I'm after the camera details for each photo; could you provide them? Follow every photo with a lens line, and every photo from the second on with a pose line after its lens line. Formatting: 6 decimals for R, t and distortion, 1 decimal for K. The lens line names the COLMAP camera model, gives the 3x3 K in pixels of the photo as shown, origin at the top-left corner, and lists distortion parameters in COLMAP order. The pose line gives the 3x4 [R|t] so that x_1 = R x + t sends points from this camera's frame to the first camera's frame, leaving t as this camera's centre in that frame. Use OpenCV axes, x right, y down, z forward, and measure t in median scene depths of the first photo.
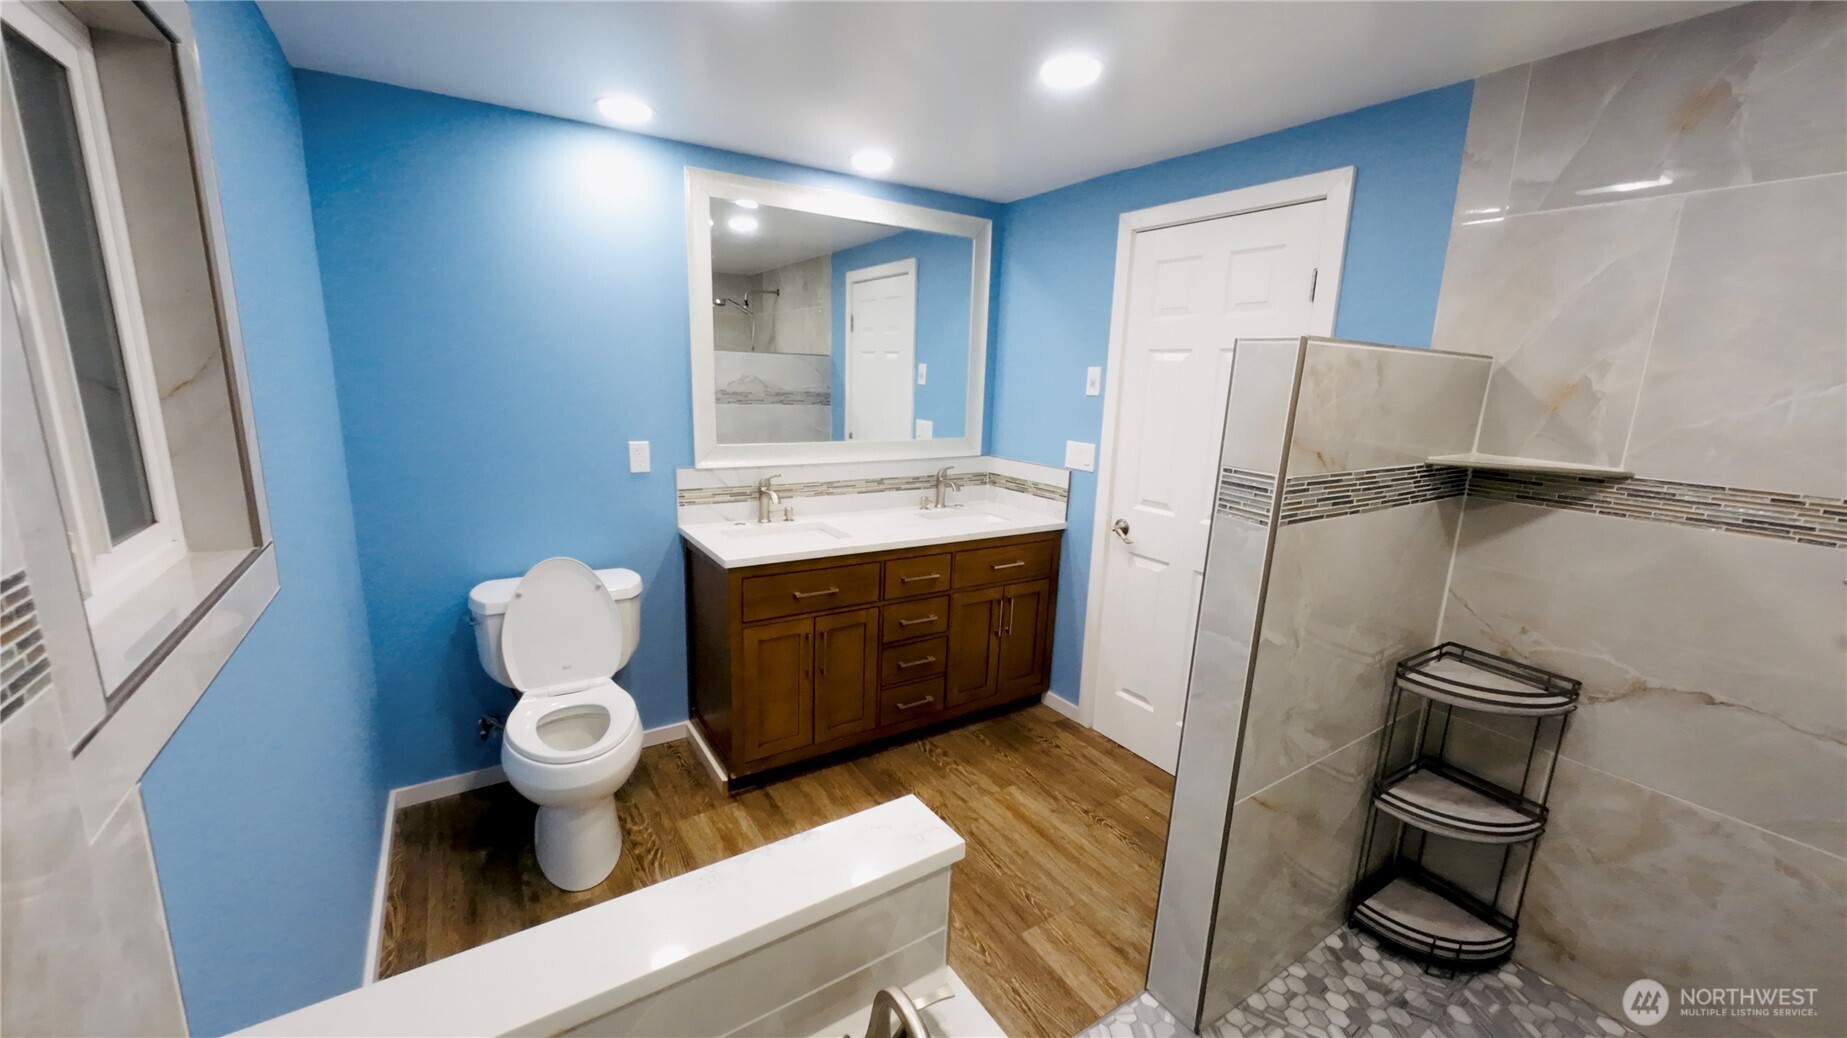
lens RADIAL K [[703.6, 0, 918.2], [0, 703.6, 519.1], [0, 0, 1]] dist [0.001958, 0.000158]
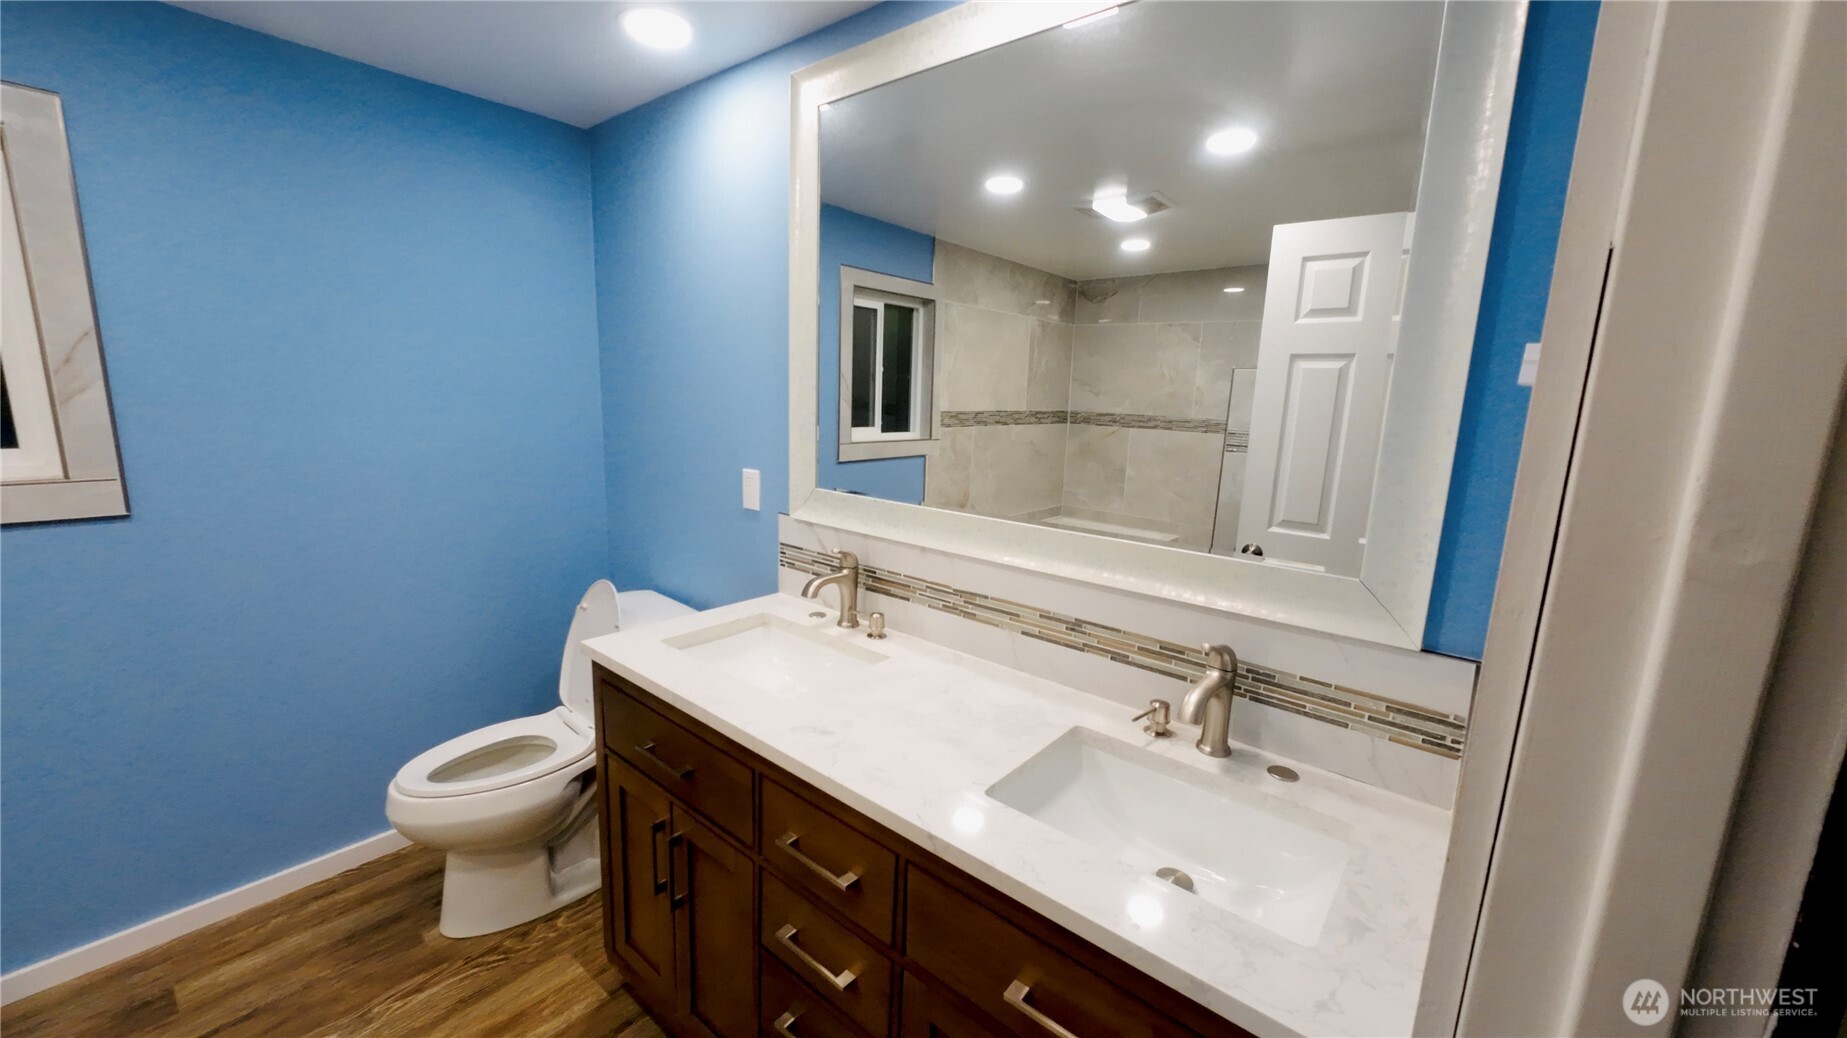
lens RADIAL K [[703.6, 0, 918.2], [0, 703.6, 519.1], [0, 0, 1]] dist [0.001958, 0.000158]
pose [[0.302344, 0.149165, -0.941455, 0.316694], [-0.222606, 0.971418, 0.082423, -0.131422], [0.926841, 0.184654, 0.326908, 0.754040]]
